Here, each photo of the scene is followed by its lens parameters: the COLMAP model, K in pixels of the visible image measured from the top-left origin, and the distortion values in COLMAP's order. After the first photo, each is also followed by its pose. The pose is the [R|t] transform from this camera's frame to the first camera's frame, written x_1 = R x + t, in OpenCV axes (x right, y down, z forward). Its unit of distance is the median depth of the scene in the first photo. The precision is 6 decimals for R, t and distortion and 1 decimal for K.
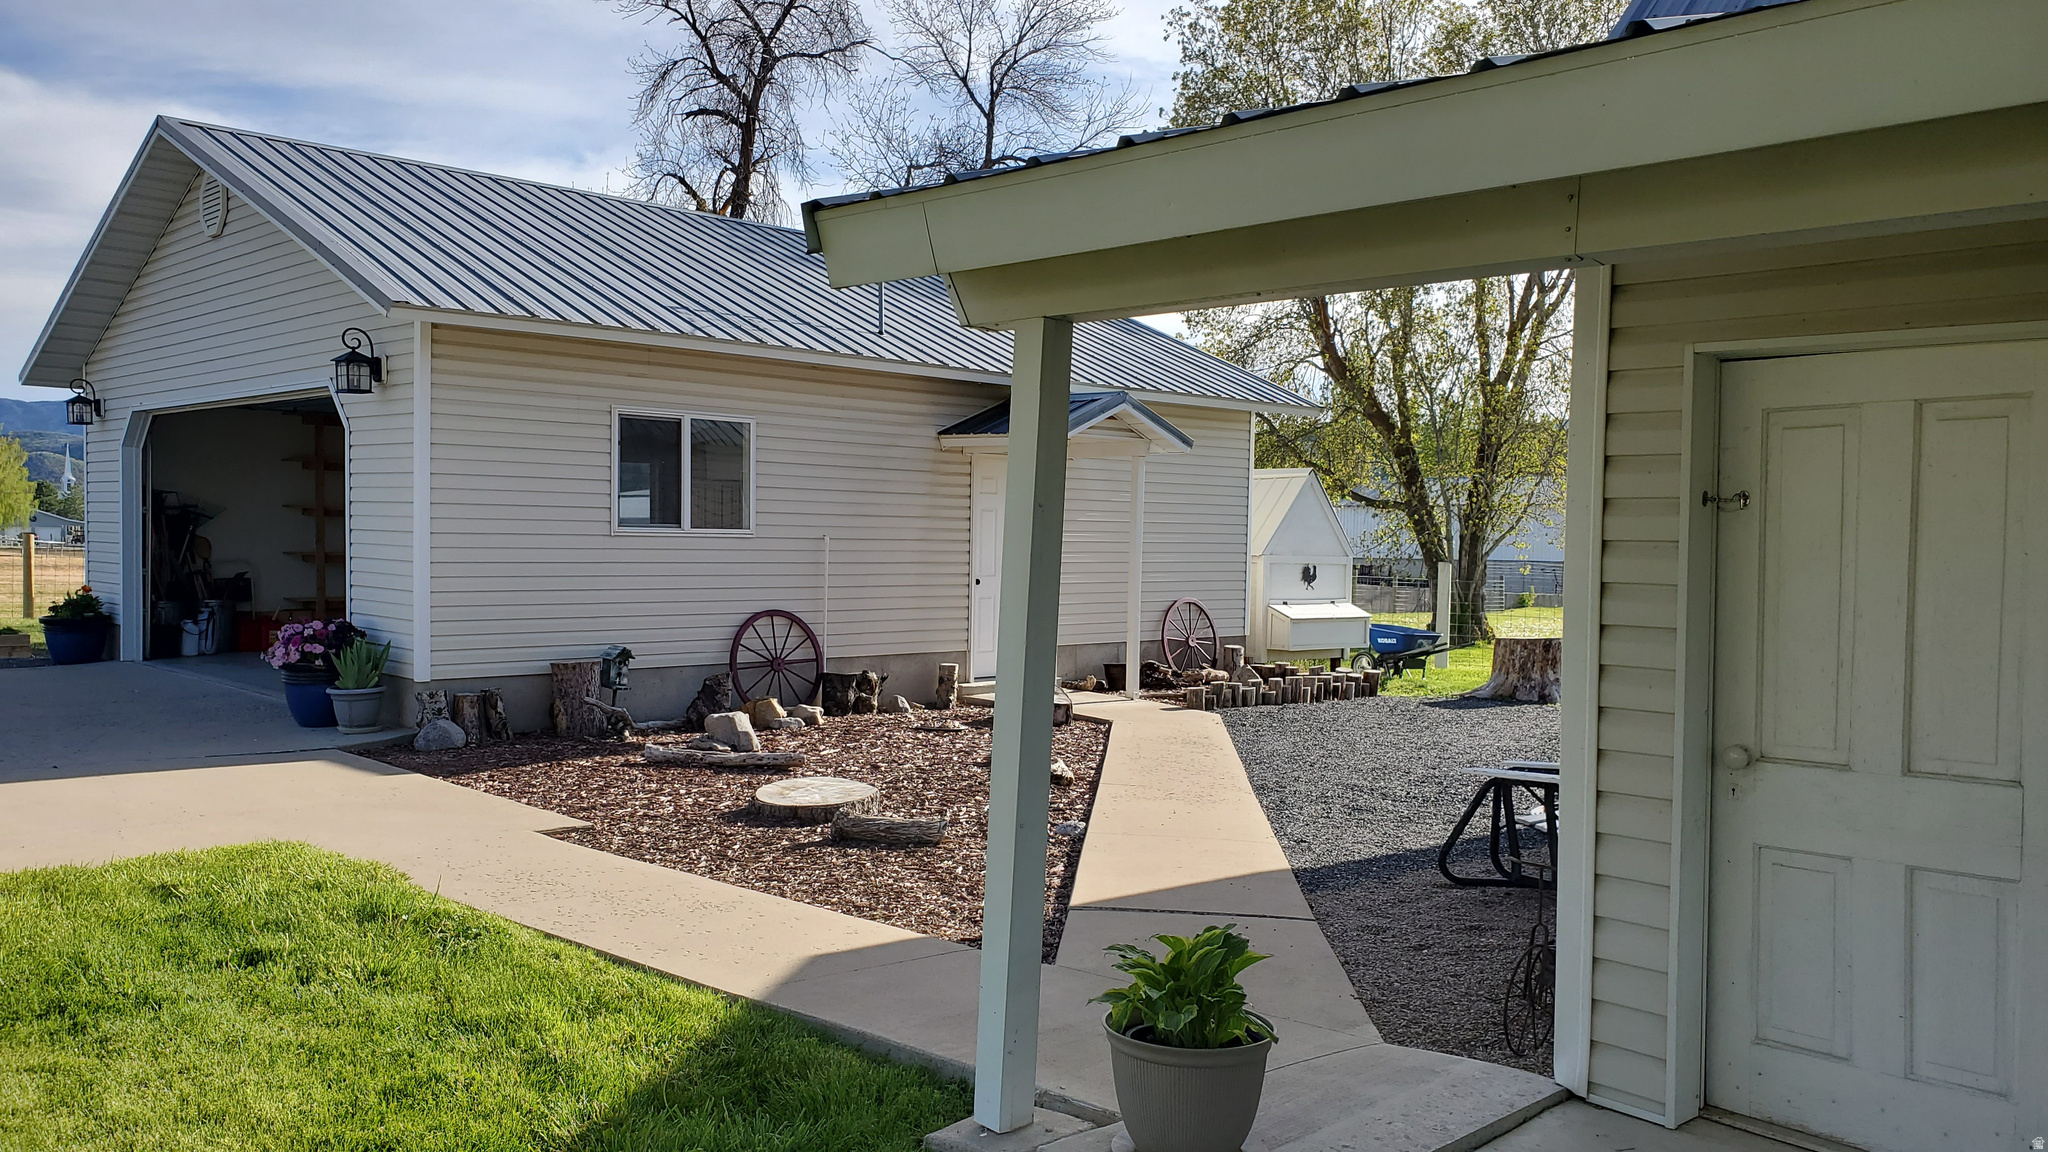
lens RADIAL K [[1596.8, 0, 1025.2], [0, 1596.8, 651.9], [0, 0, 1]] dist [0.199227, -0.587444]
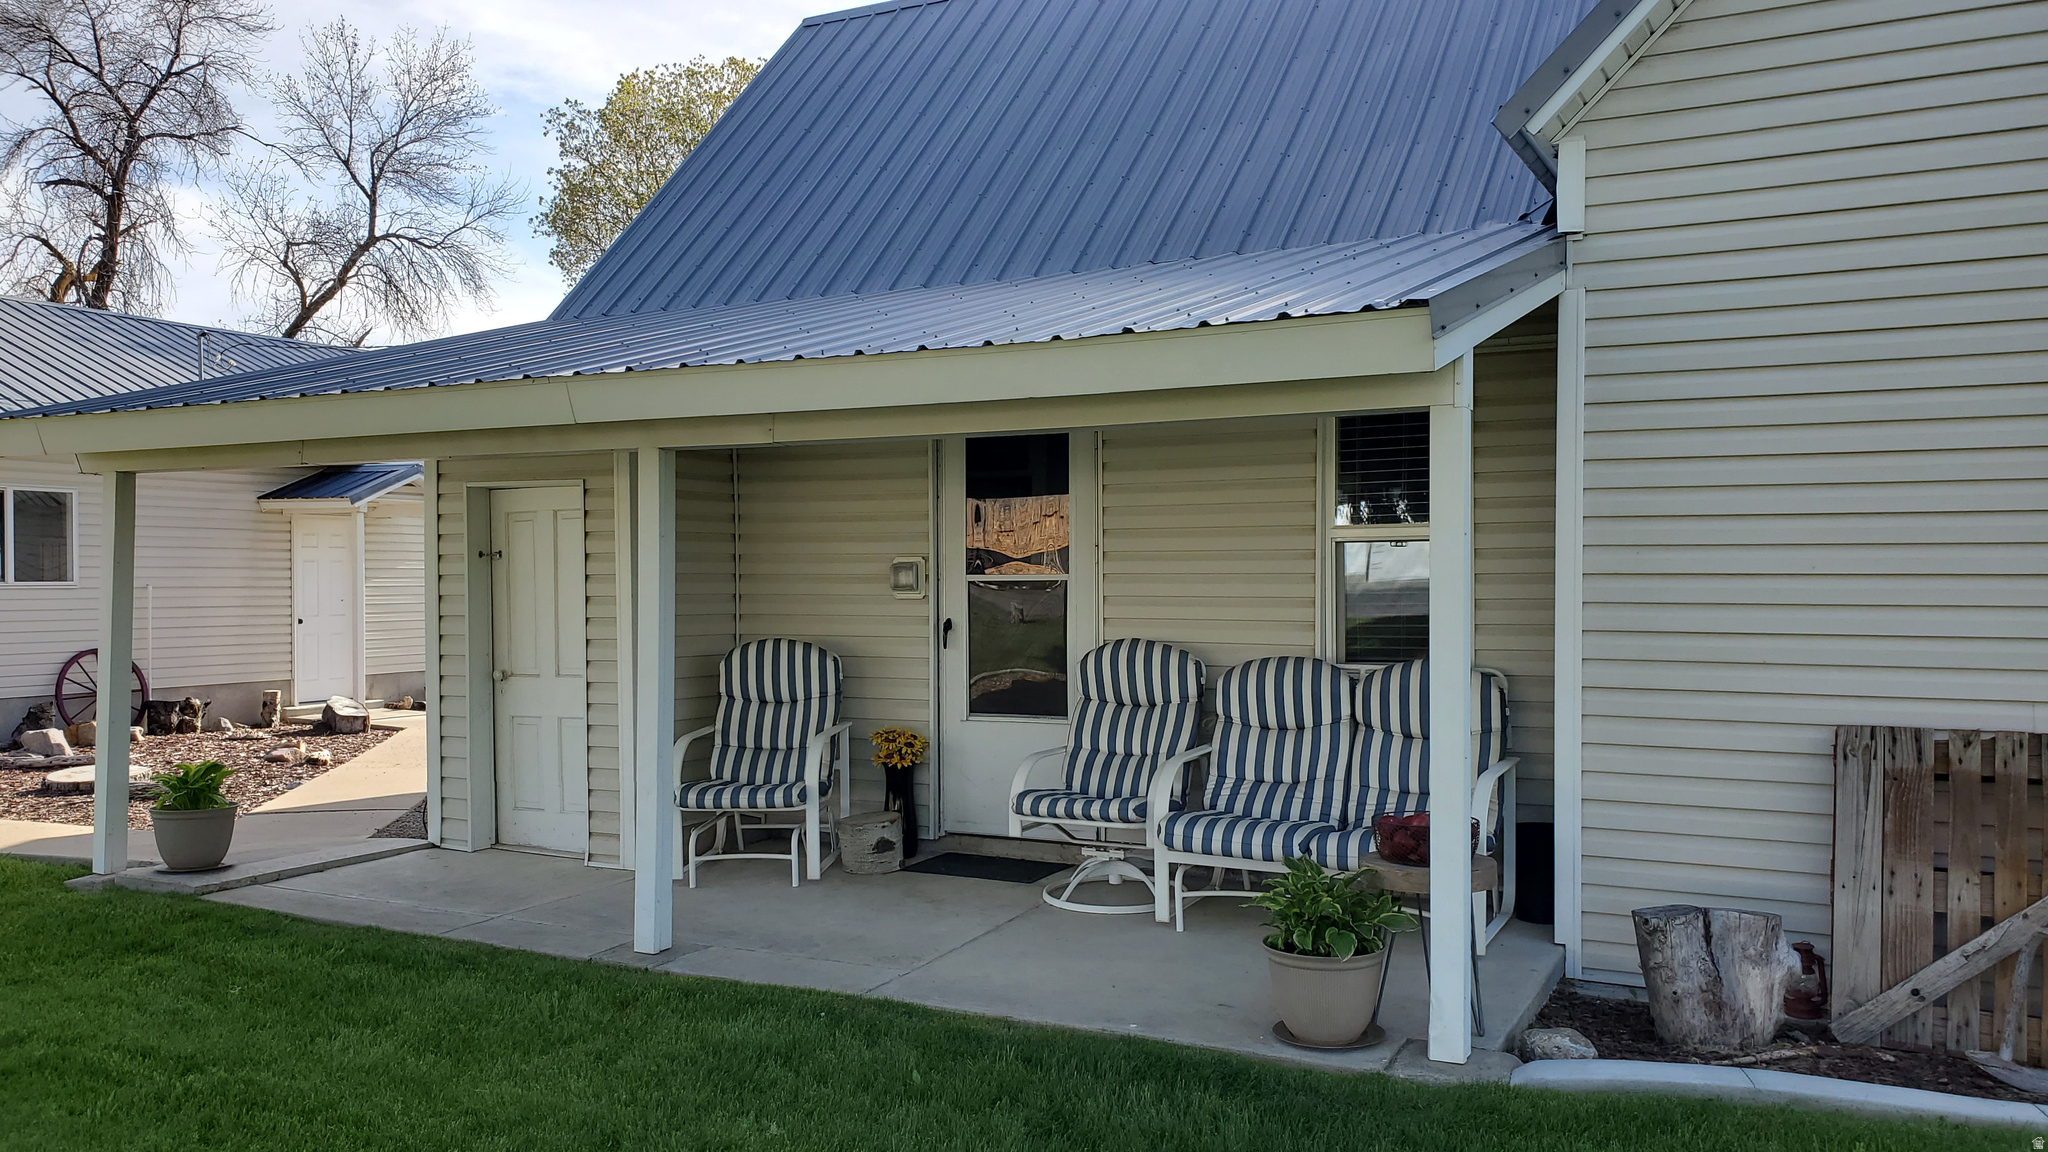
lens RADIAL K [[1642.9, 0, 1020.4], [0, 1642.9, 617.4], [0, 0, 1]] dist [-0.004847, 0.054287]
pose [[0.953934, -0.026713, 0.298824, 0.059680], [0.041645, 0.998176, -0.043711, 0.014981], [-0.297111, 0.054142, 0.953307, -0.168444]]
